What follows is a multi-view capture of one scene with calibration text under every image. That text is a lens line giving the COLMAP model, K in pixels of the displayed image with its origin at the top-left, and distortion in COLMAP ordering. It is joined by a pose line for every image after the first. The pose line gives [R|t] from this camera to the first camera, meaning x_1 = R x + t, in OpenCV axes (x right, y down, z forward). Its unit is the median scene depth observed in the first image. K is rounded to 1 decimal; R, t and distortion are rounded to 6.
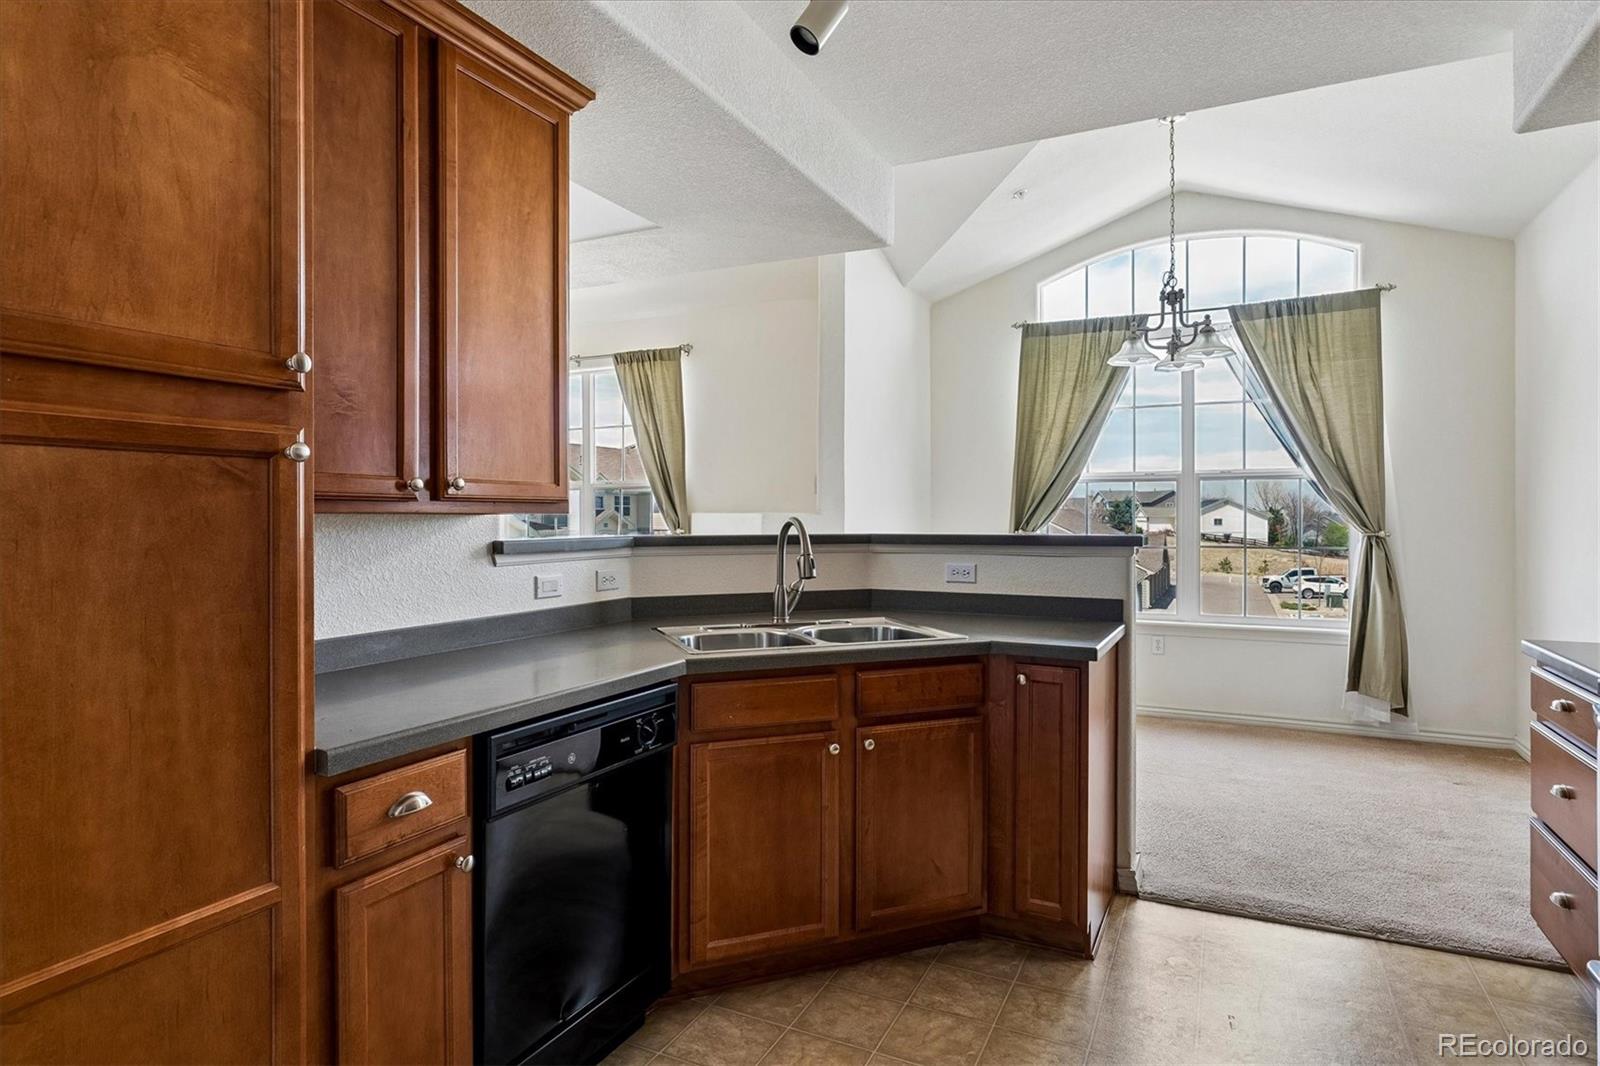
lens RADIAL K [[866.3, 0, 811.9], [0, 866.3, 516.5], [0, 0, 1]] dist [0.003835, 0.005087]
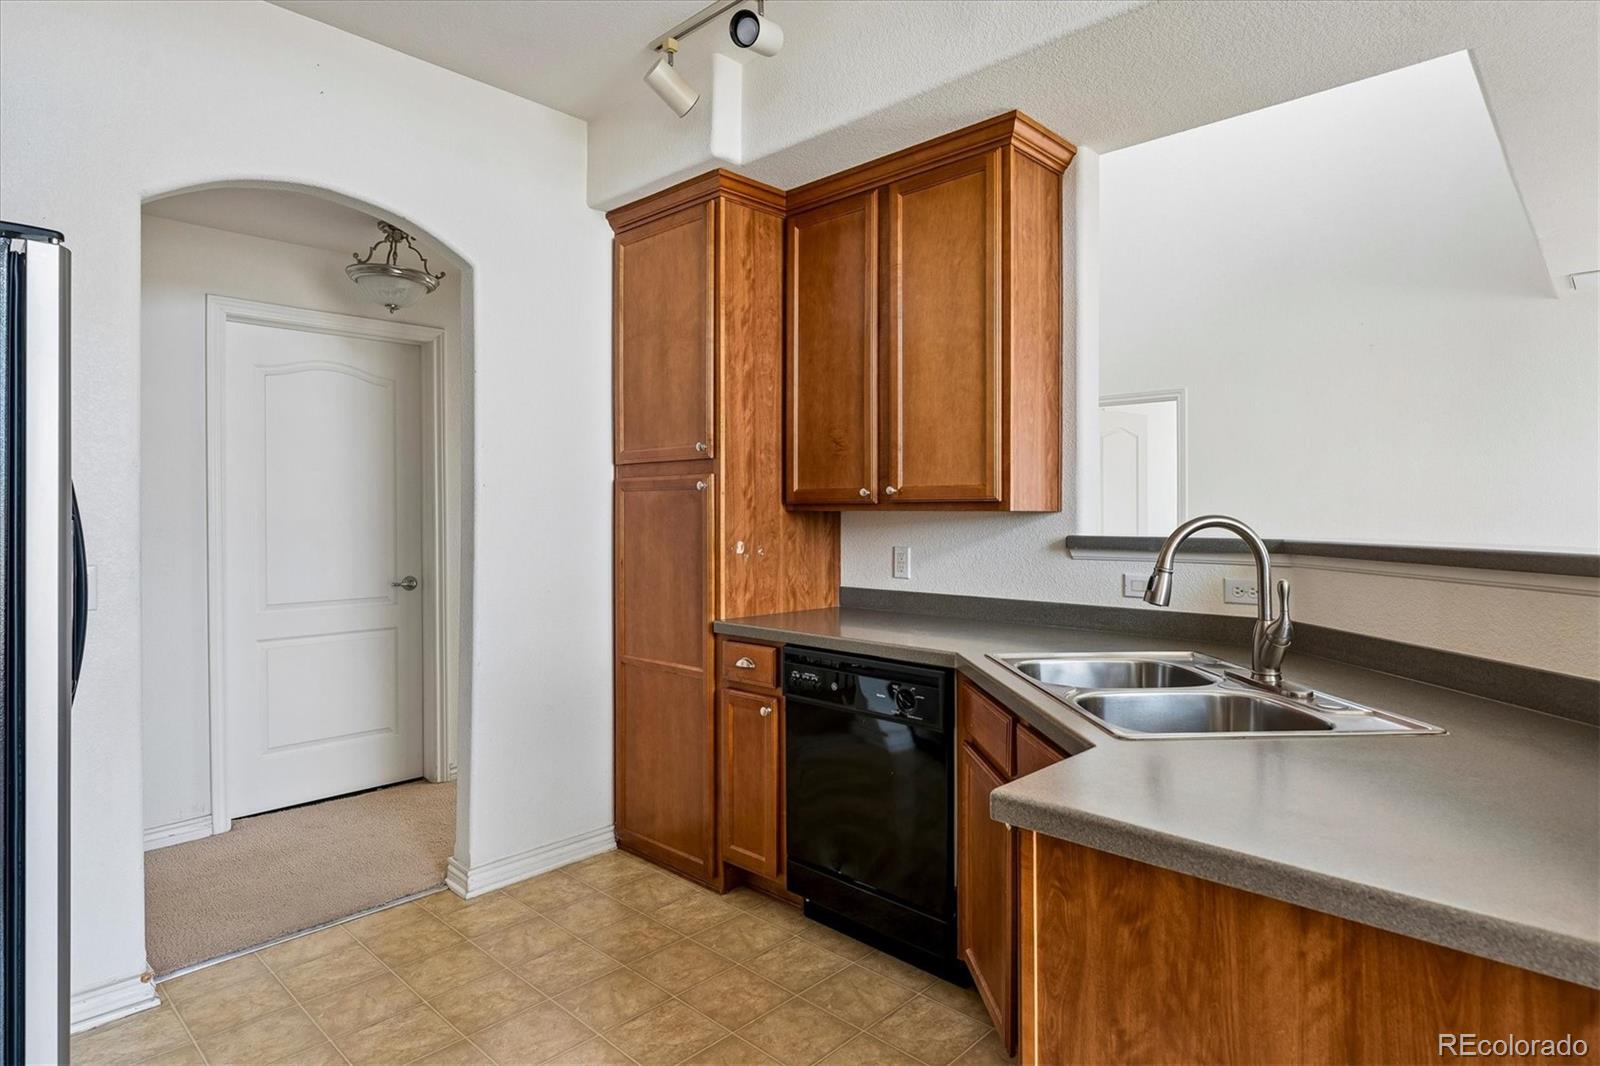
lens RADIAL K [[866.3, 0, 802.4], [0, 866.3, 537.0], [0, 0, 1]] dist [0.003835, 0.005087]
pose [[-0.305262, 0.015321, -0.952145, 0.439263], [-0.003599, 0.999845, 0.017242, 0.006604], [0.952262, 0.008690, -0.305160, 0.569412]]
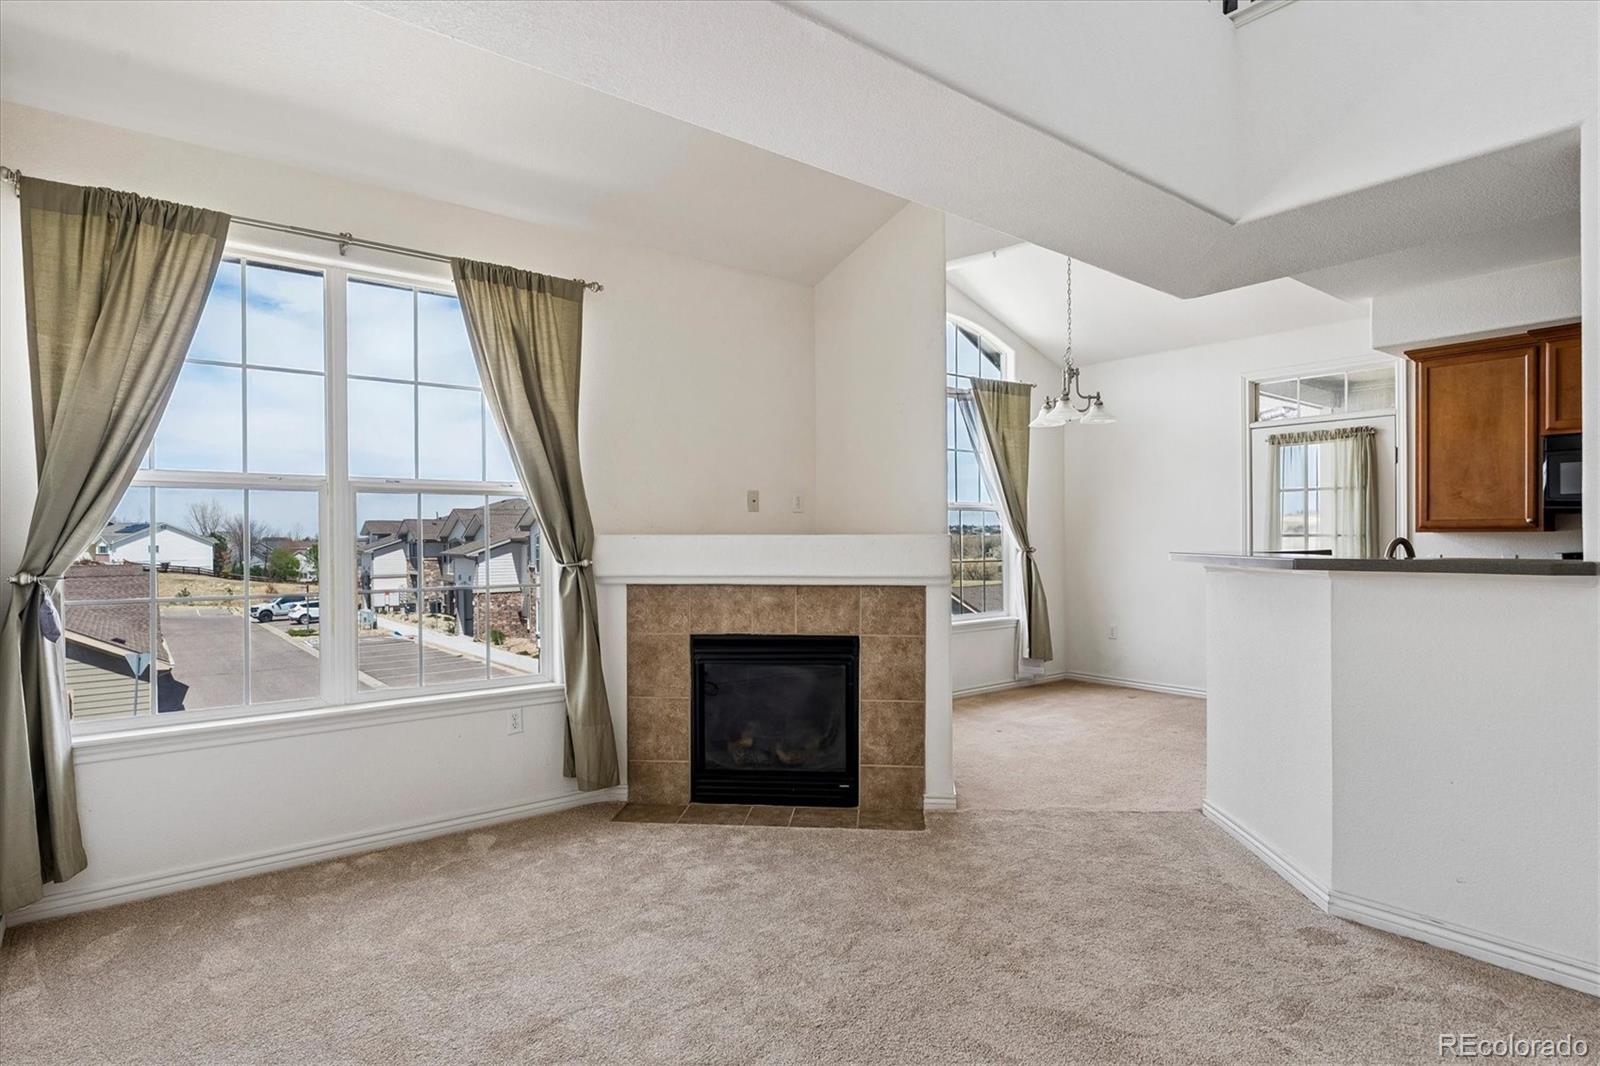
lens RADIAL K [[866.3, 0, 791.9], [0, 866.3, 545.4], [0, 0, 1]] dist [0.003835, 0.005087]
pose [[0.427542, -0.009222, 0.903948, -0.852457], [0.005580, 0.999956, 0.007563, -0.000731], [-0.903978, 0.001811, 0.427575, 0.721789]]
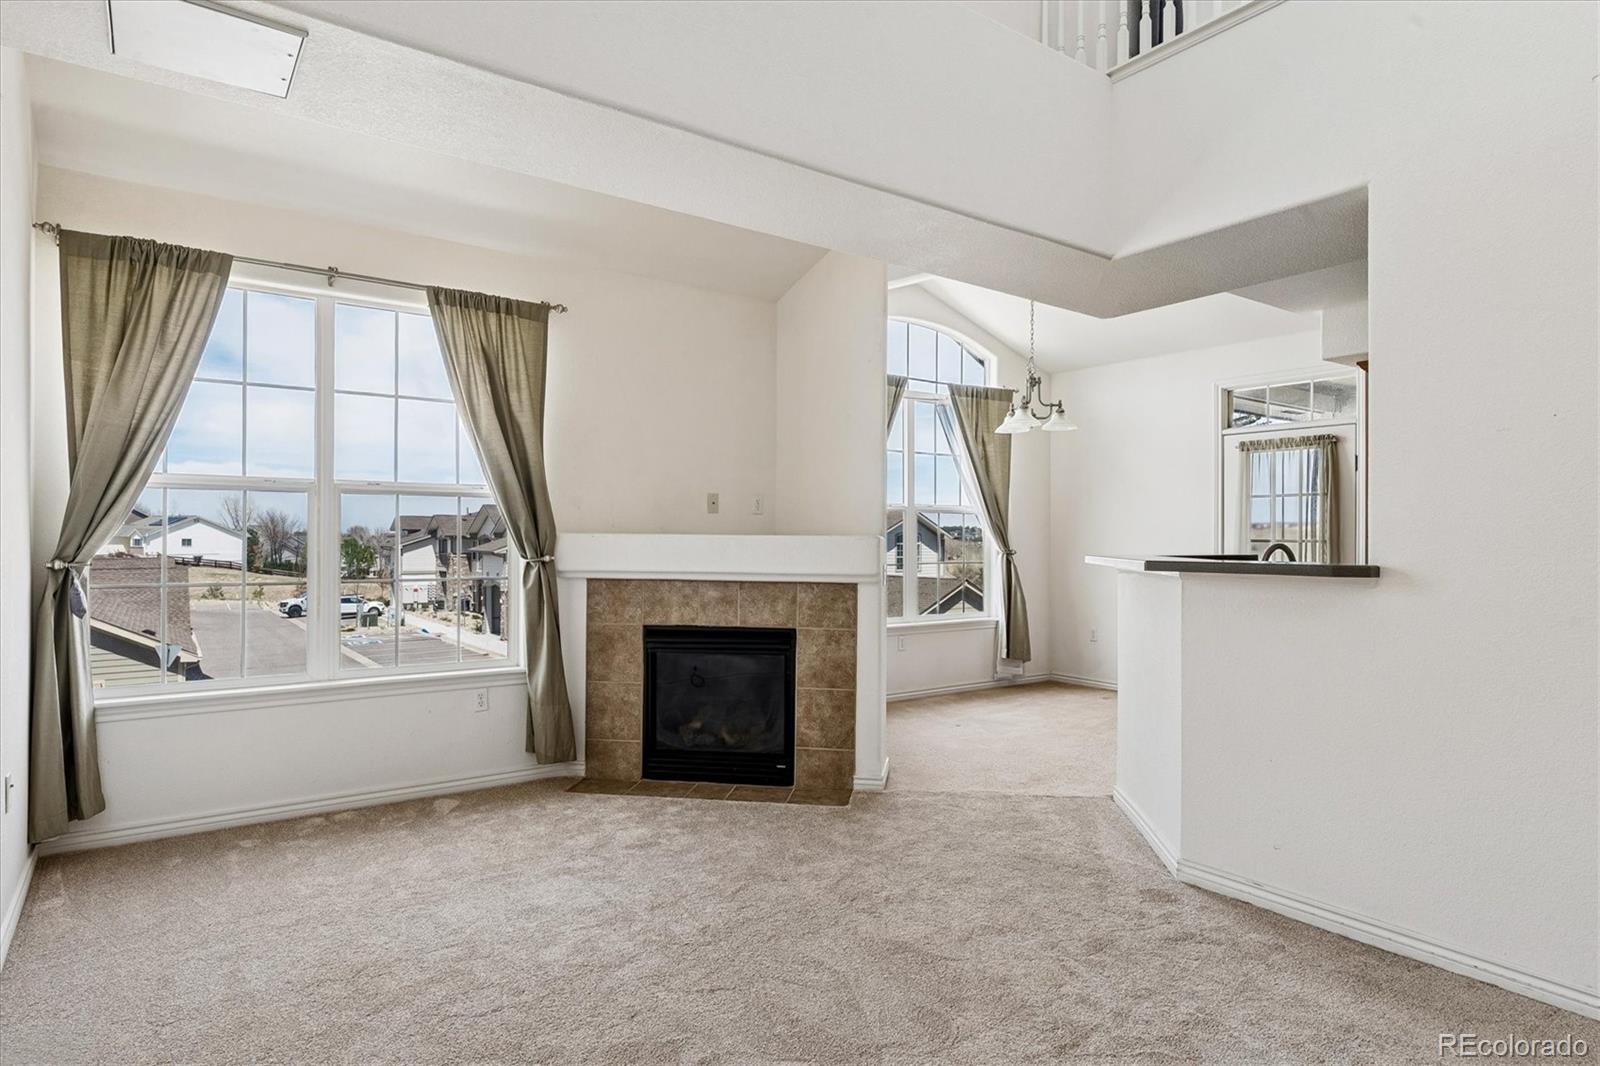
lens RADIAL K [[915.9, 0, 794.9], [0, 915.9, 540.5], [0, 0, 1]] dist [0.014557, 0.001776]
pose [[0.473041, 0.001057, 0.881040, -0.917884], [-0.005450, 0.999984, 0.001726, -0.000760], [-0.881024, -0.005618, 0.473039, 0.566585]]
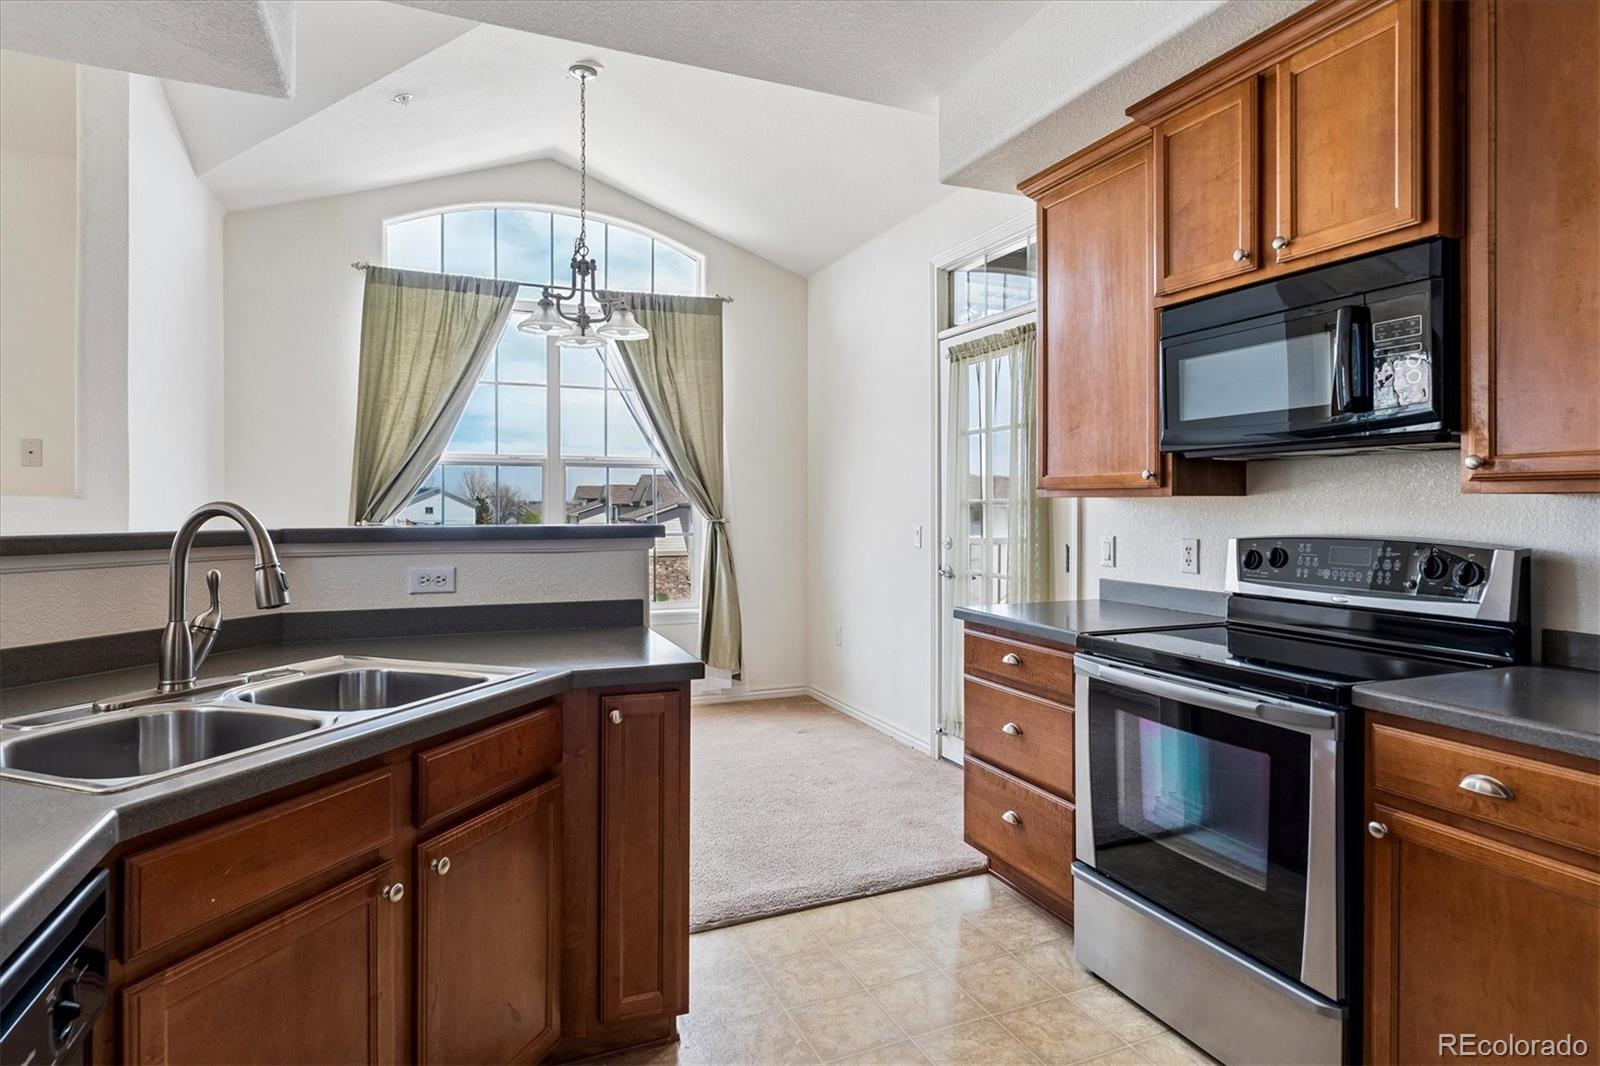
lens RADIAL K [[866.3, 0, 787.1], [0, 866.3, 509.3], [0, 0, 1]] dist [0.003835, 0.005087]
pose [[0.667953, -0.002070, 0.744200, -0.113375], [-0.001449, 0.999991, 0.004082, 0.001582], [-0.744202, -0.003805, 0.667944, 0.193620]]
